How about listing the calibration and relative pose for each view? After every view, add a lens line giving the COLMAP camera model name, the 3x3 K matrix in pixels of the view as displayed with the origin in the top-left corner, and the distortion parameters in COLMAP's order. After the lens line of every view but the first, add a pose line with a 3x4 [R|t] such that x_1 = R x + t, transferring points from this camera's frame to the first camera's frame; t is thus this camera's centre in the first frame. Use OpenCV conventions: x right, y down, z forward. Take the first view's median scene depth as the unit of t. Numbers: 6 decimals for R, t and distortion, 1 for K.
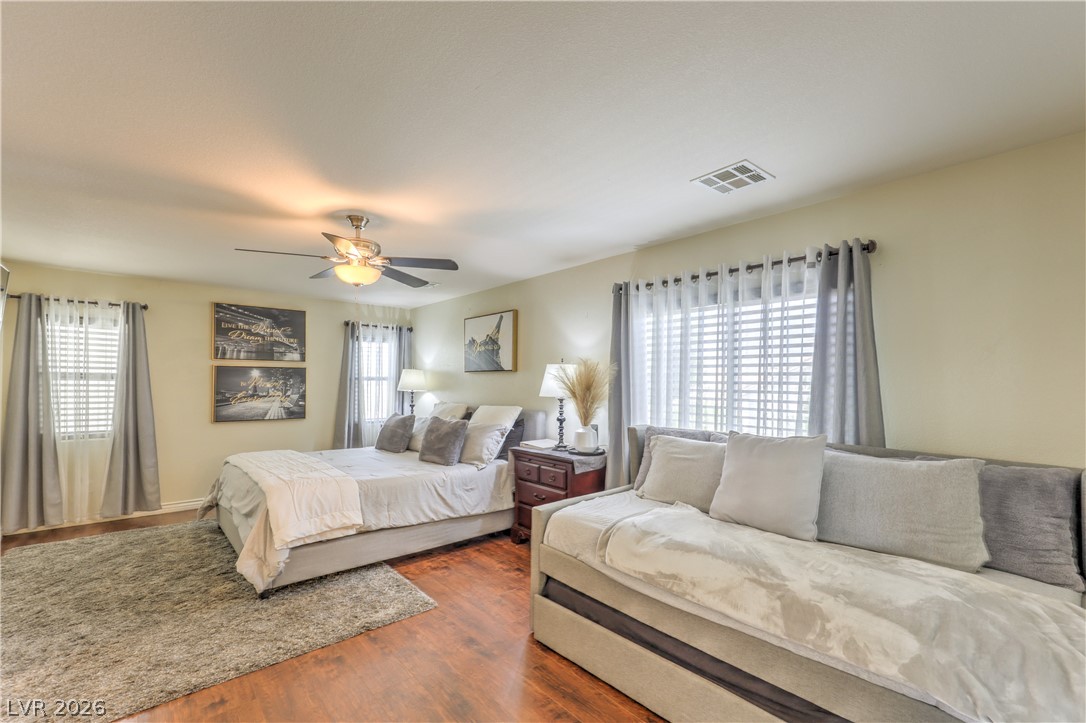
lens RADIAL K [[453.1, 0, 543.0], [0, 453.1, 381.8], [0, 0, 1]] dist [0.001935, 0.000236]
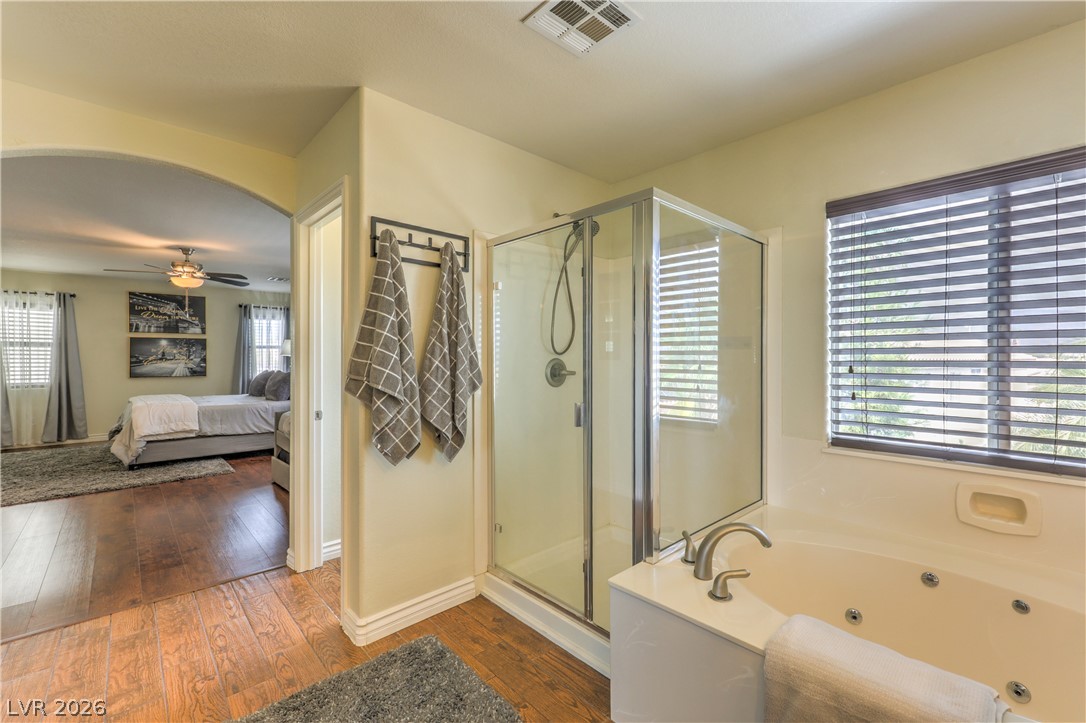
lens RADIAL K [[449.6, 0, 567.7], [0, 449.6, 359.6], [0, 0, 1]] dist [0.000137, -0.000003]
pose [[0.998373, -0.005687, 0.056728, 0.544222], [0.005196, 0.999948, 0.008799, 0.029075], [-0.056775, -0.008490, 0.998351, -0.457658]]
